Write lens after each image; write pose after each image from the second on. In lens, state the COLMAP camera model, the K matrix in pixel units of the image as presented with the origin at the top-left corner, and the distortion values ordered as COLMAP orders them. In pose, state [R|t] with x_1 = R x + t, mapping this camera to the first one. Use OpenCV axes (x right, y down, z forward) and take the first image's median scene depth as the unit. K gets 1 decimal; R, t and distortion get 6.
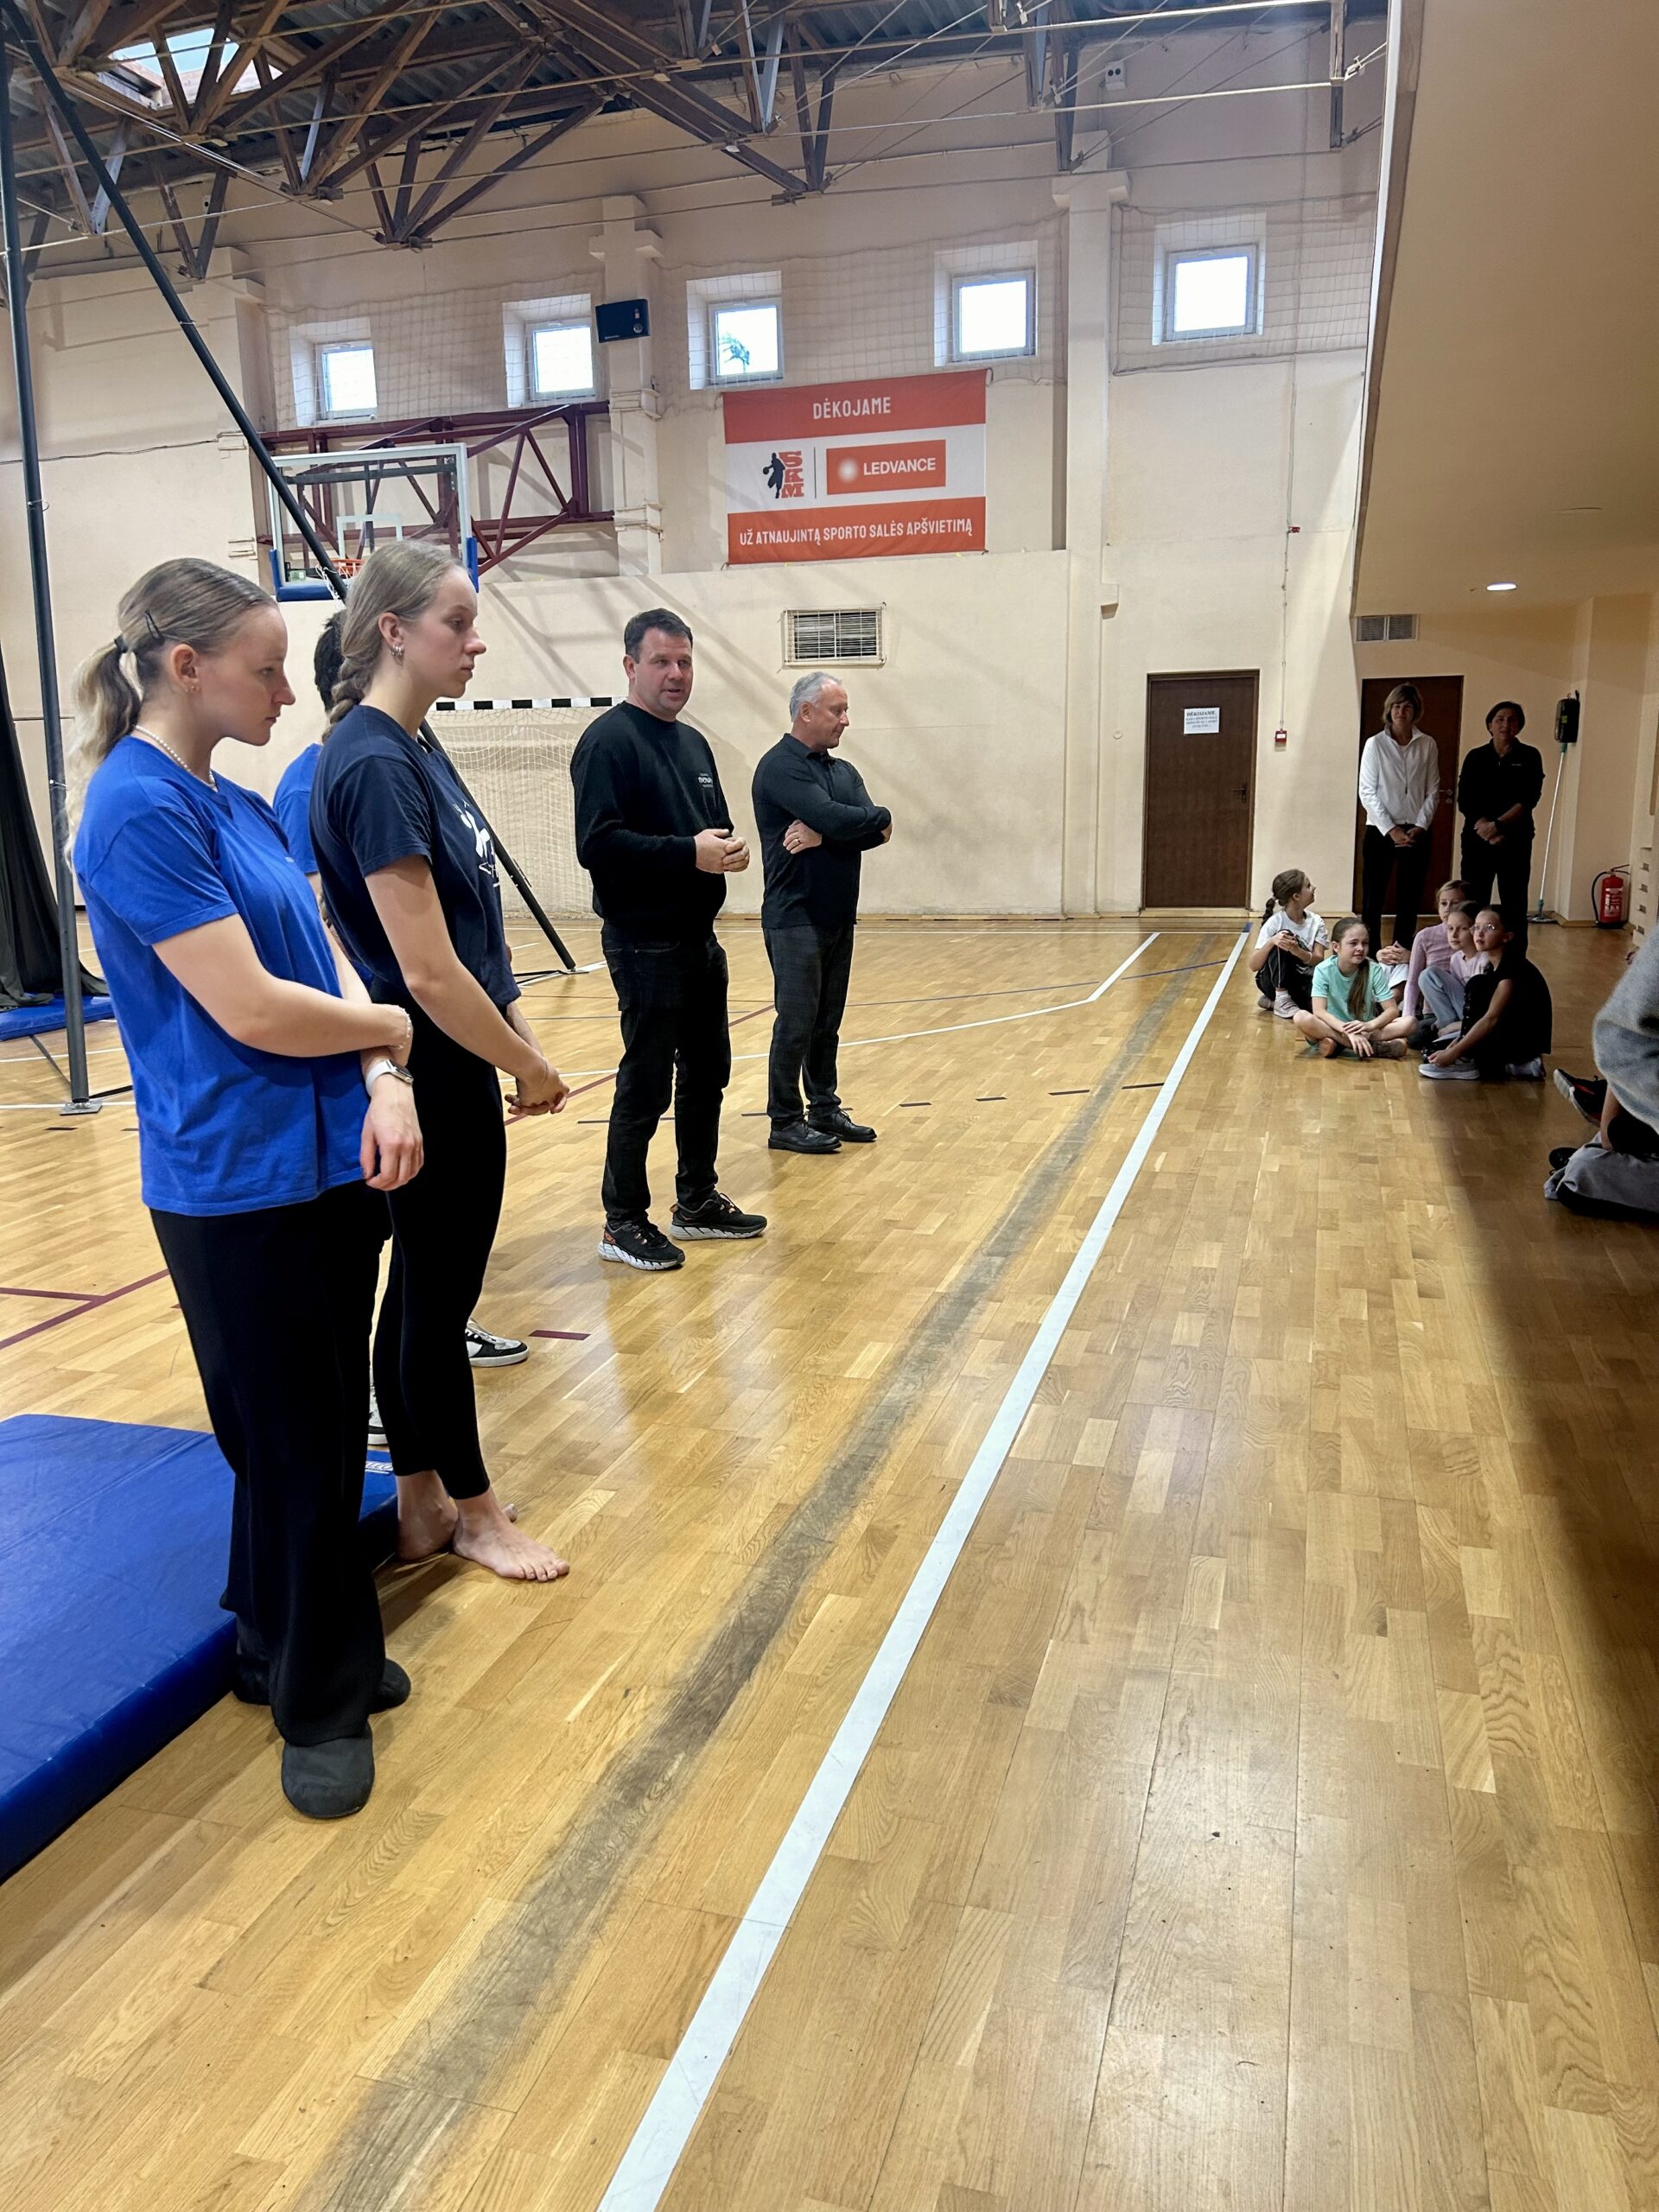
lens RADIAL K [[1647.8, 0, 831.4], [0, 1647.8, 1151.6], [0, 0, 1]] dist [0.008169, 0.000475]
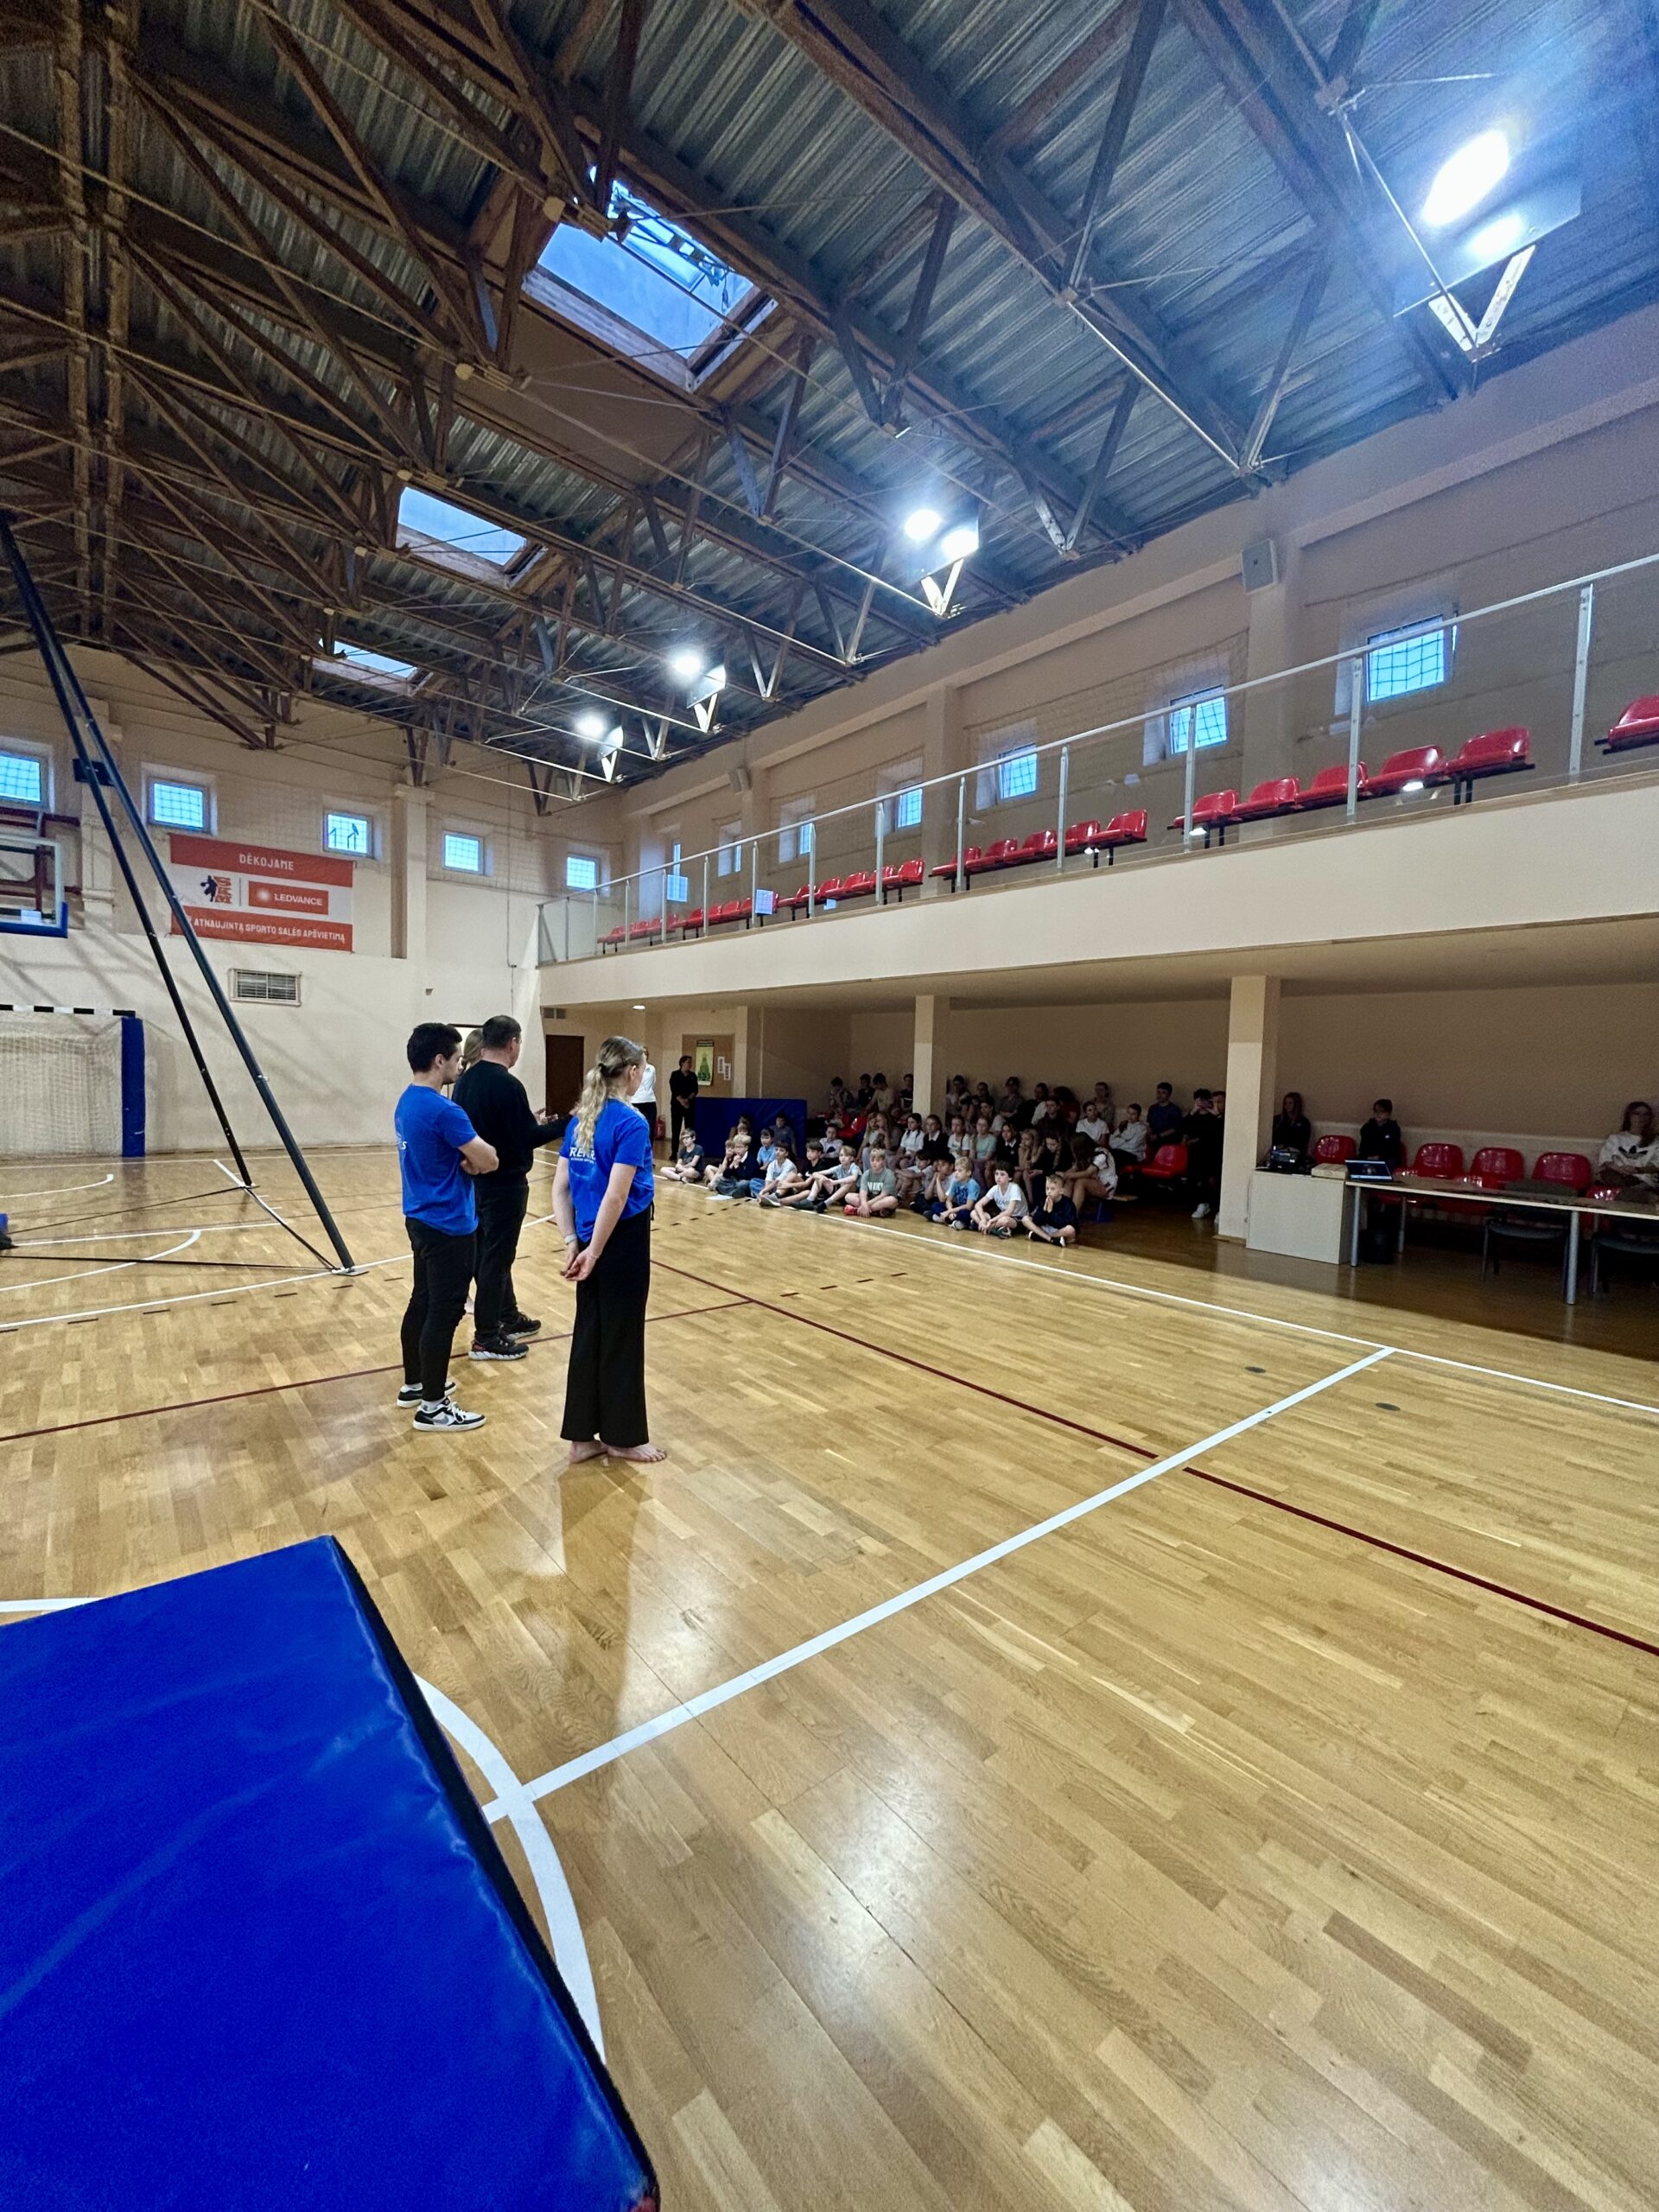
lens RADIAL K [[884.6, 0, 824.5], [0, 884.6, 1109.8], [0, 0, 1]] dist [-0.000420, 0.000384]
pose [[0.557860, -0.004940, 0.829921, -0.434765], [0.148426, 0.984455, -0.093910, -0.015010], [-0.816555, 0.175570, 0.549921, 0.044661]]
